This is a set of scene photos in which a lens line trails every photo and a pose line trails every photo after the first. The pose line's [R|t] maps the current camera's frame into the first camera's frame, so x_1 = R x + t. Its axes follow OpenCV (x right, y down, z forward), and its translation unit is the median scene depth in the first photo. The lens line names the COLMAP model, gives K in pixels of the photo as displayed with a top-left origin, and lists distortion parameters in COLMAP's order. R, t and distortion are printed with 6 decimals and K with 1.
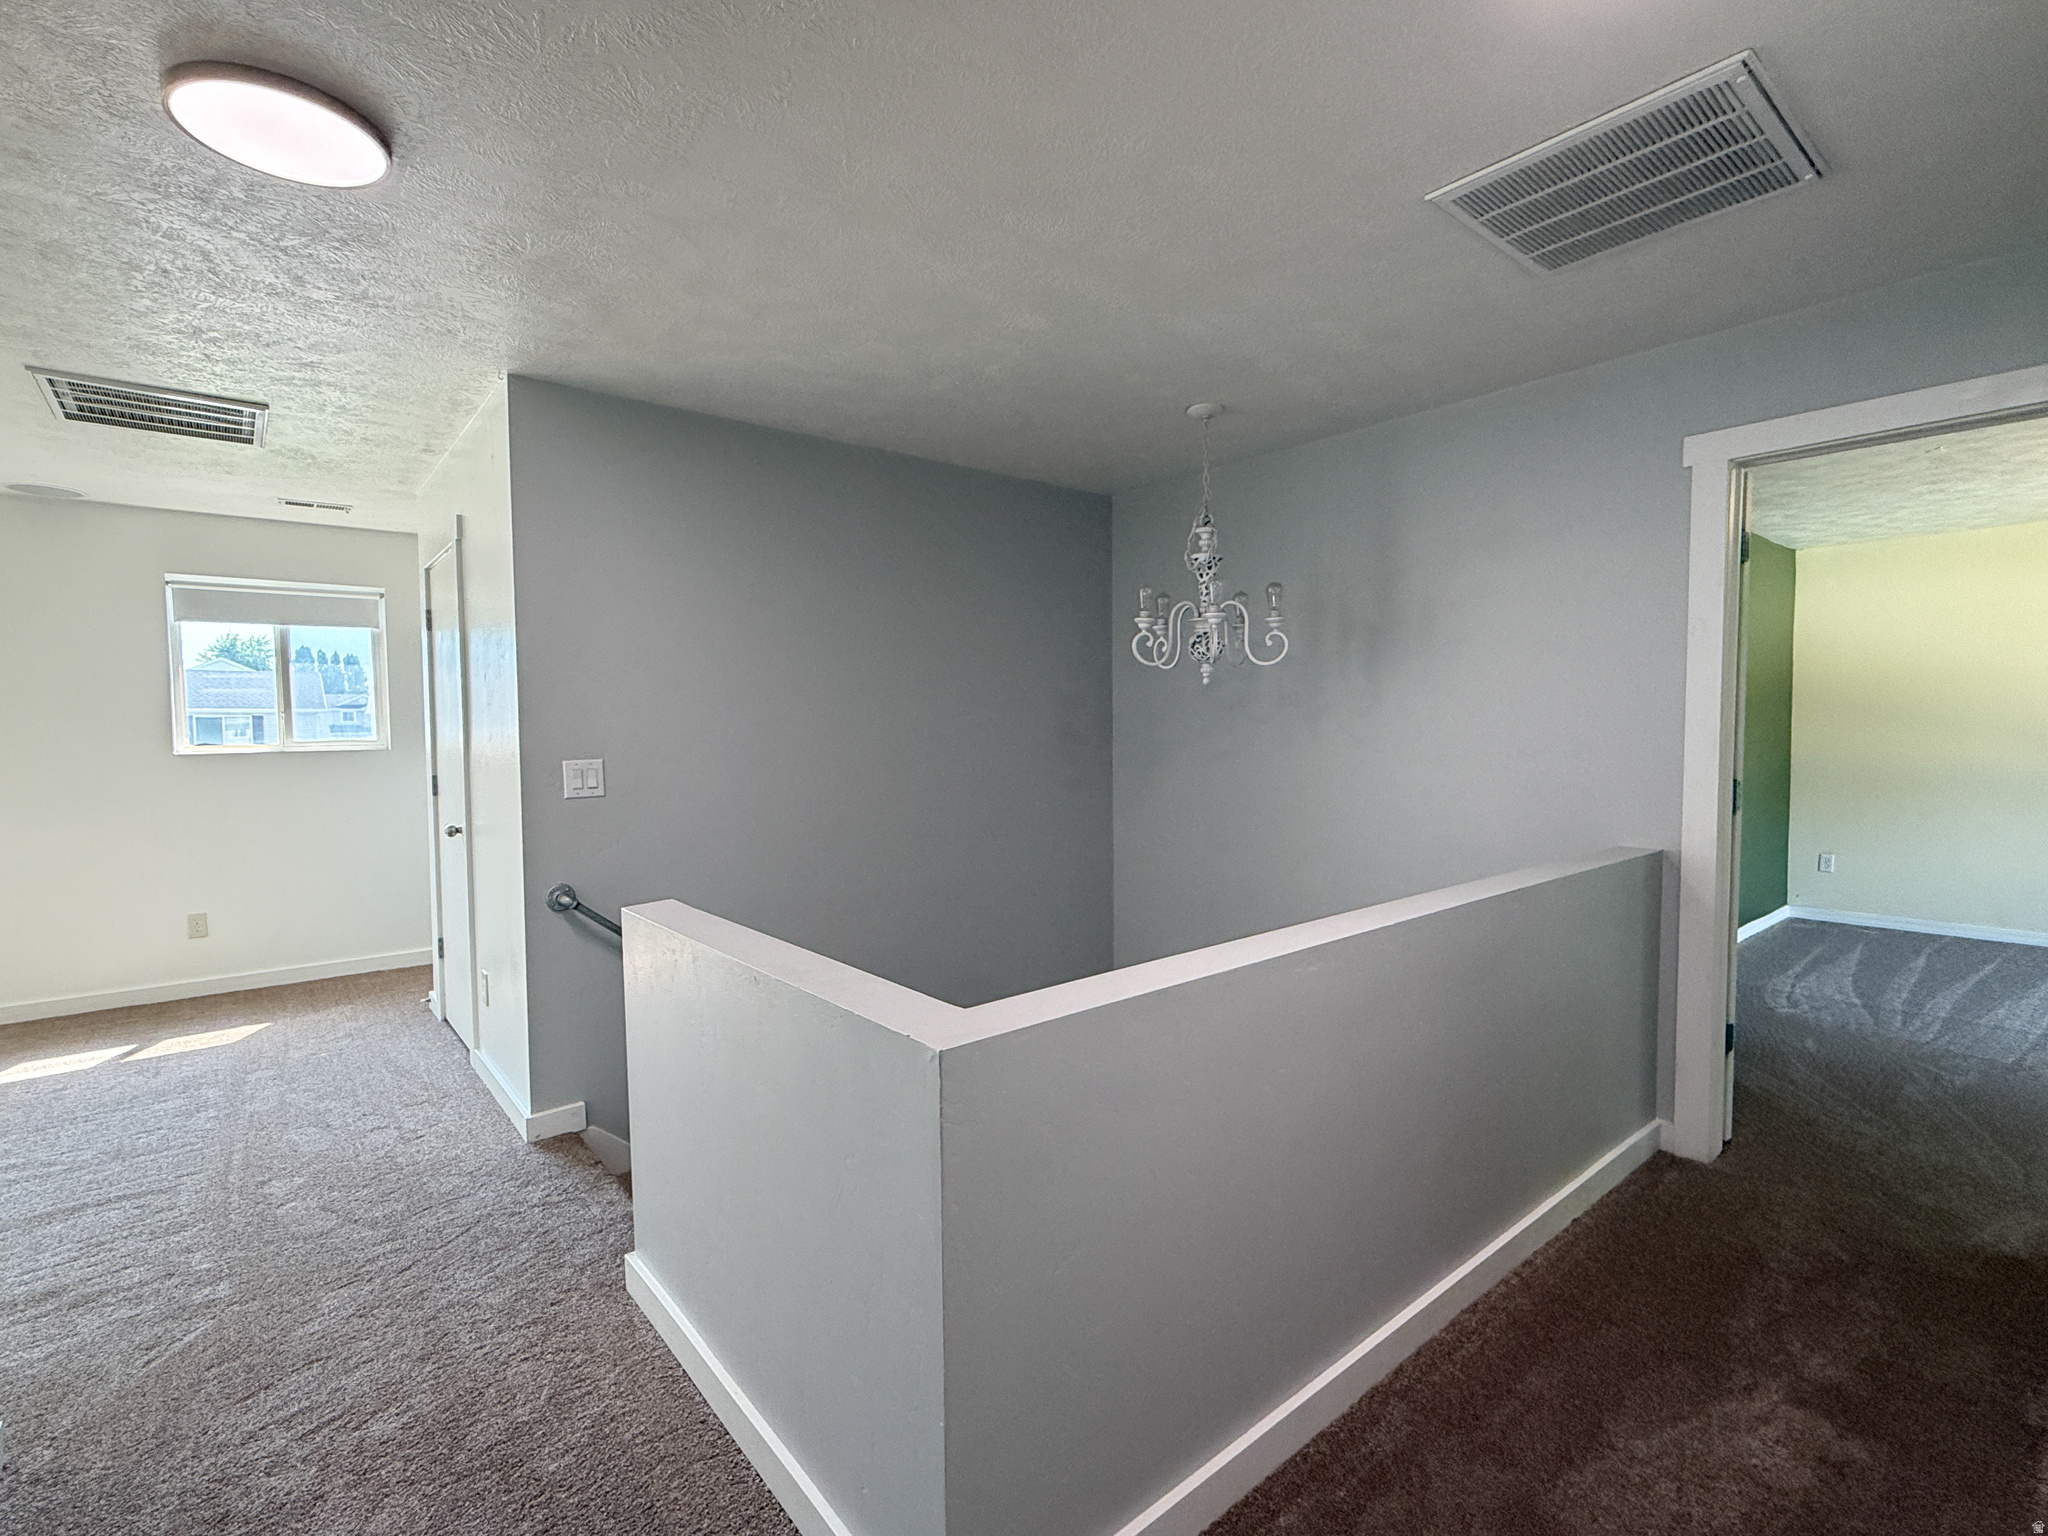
lens RADIAL K [[963.2, 0, 1029.3], [0, 963.2, 775.8], [0, 0, 1]] dist [0.003892, 0.001197]
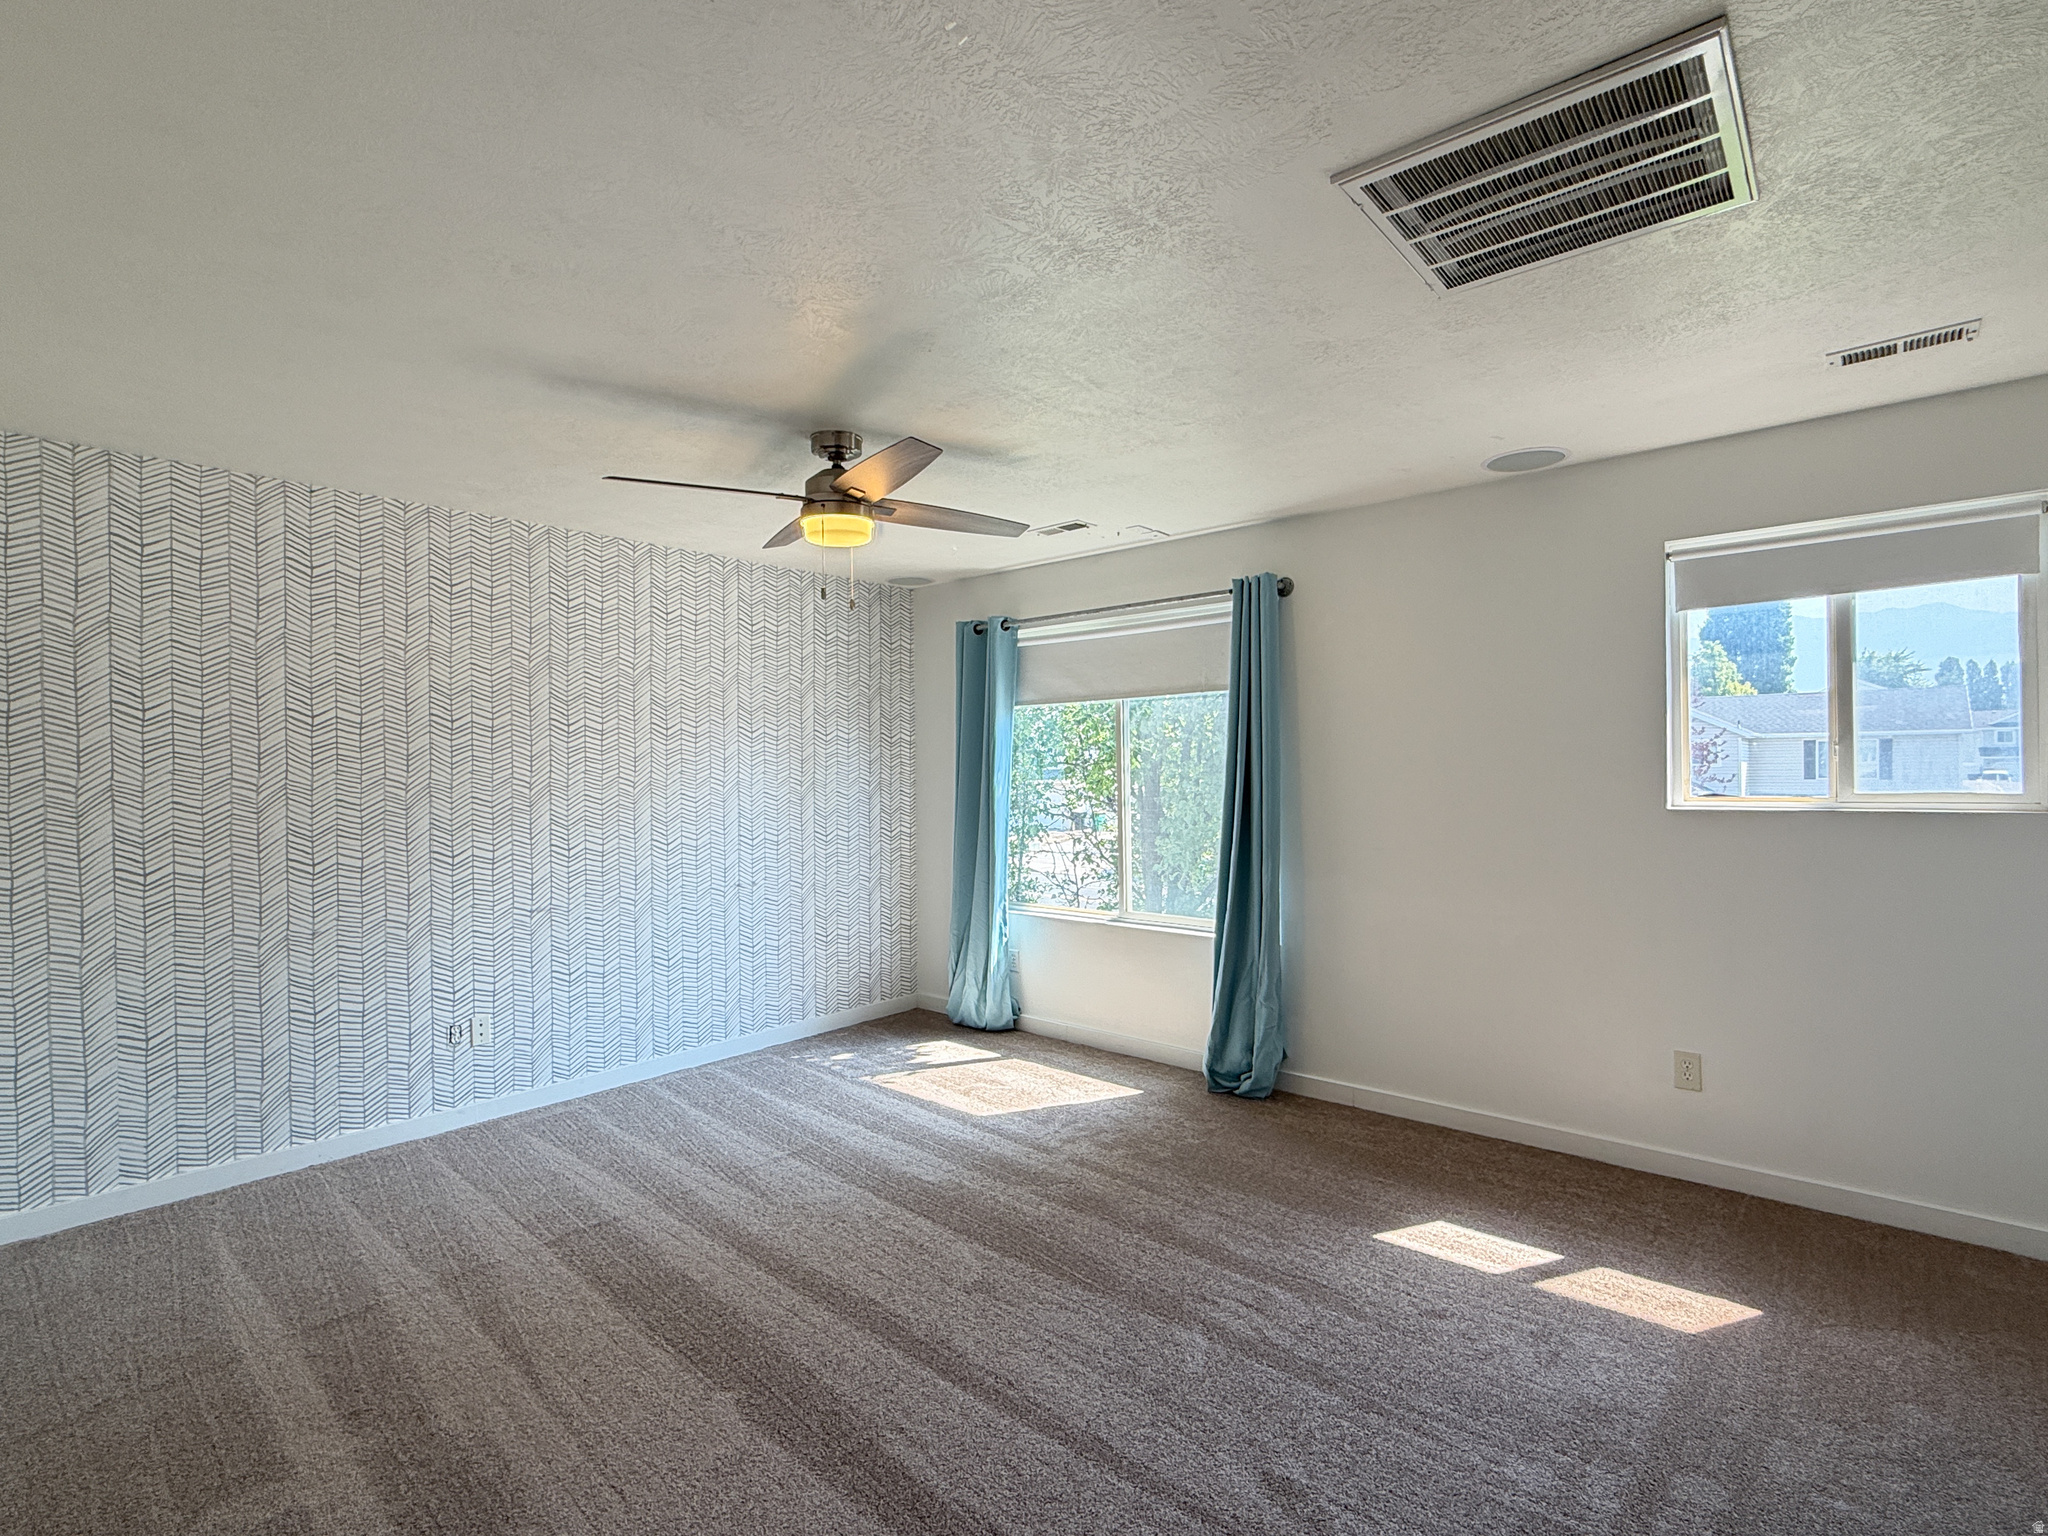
lens RADIAL K [[988.1, 0, 1018.8], [0, 988.1, 763.2], [0, 0, 1]] dist [0.002488, 0.000843]
pose [[0.172664, 0.007541, -0.984952, -0.276788], [-0.043608, 0.999049, 0.000005, -0.033095], [0.984015, 0.042951, 0.172829, 0.425282]]
